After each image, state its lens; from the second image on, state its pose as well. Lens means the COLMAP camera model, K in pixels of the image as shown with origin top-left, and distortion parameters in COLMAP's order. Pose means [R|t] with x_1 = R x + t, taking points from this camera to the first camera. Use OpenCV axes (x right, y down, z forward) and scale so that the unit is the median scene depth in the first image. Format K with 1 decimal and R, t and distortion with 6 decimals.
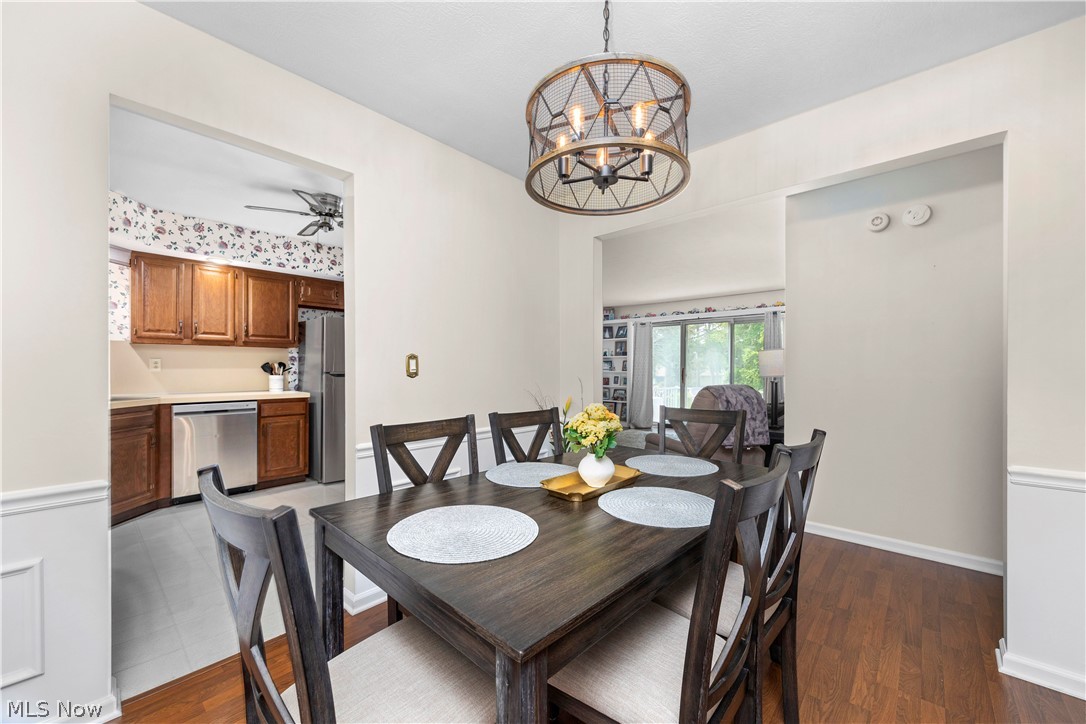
lens RADIAL K [[422.9, 0, 520.1], [0, 422.9, 369.7], [0, 0, 1]] dist [-0.000631, -0.000356]
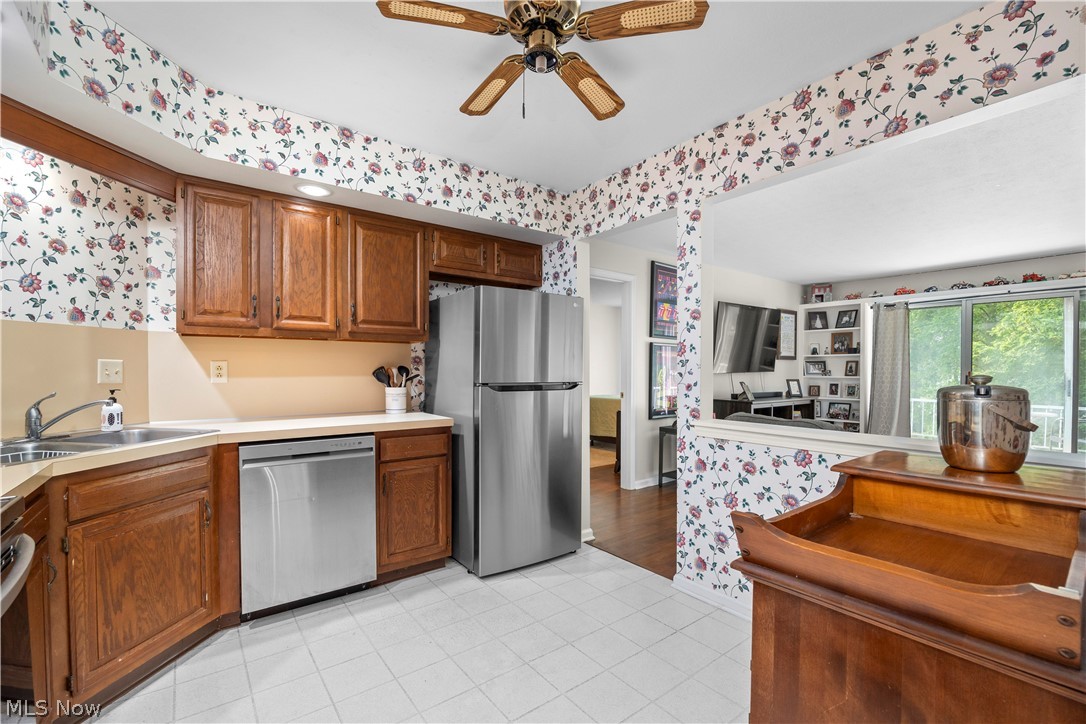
lens RADIAL K [[464.7, 0, 533.3], [0, 464.7, 376.4], [0, 0, 1]] dist [-0.017028, 0.000625]
pose [[0.988027, -0.000498, -0.154282, -0.304559], [0.001985, 0.999953, 0.009484, -0.009639], [0.154271, -0.009676, 0.987981, 0.402544]]
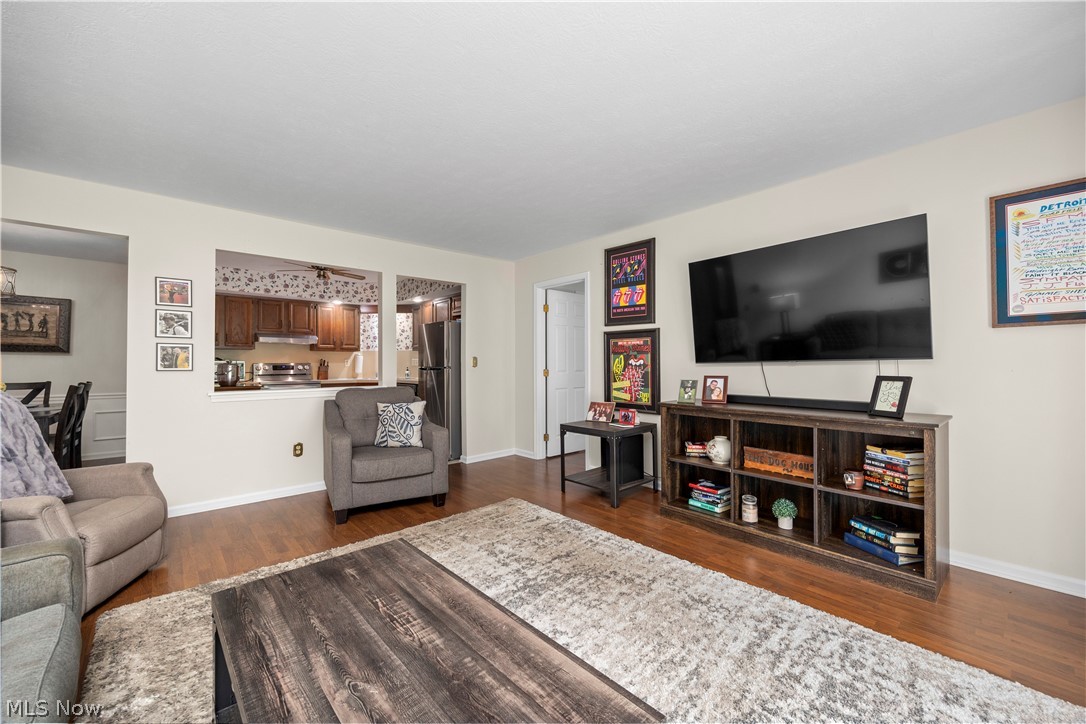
lens RADIAL K [[422.9, 0, 541.9], [0, 422.9, 358.5], [0, 0, 1]] dist [-0.000631, -0.000356]
pose [[-0.072233, -0.016866, -0.997245, 0.861065], [-0.005120, 0.999850, -0.016539, -0.000472], [0.997375, 0.003911, -0.072309, 1.528528]]
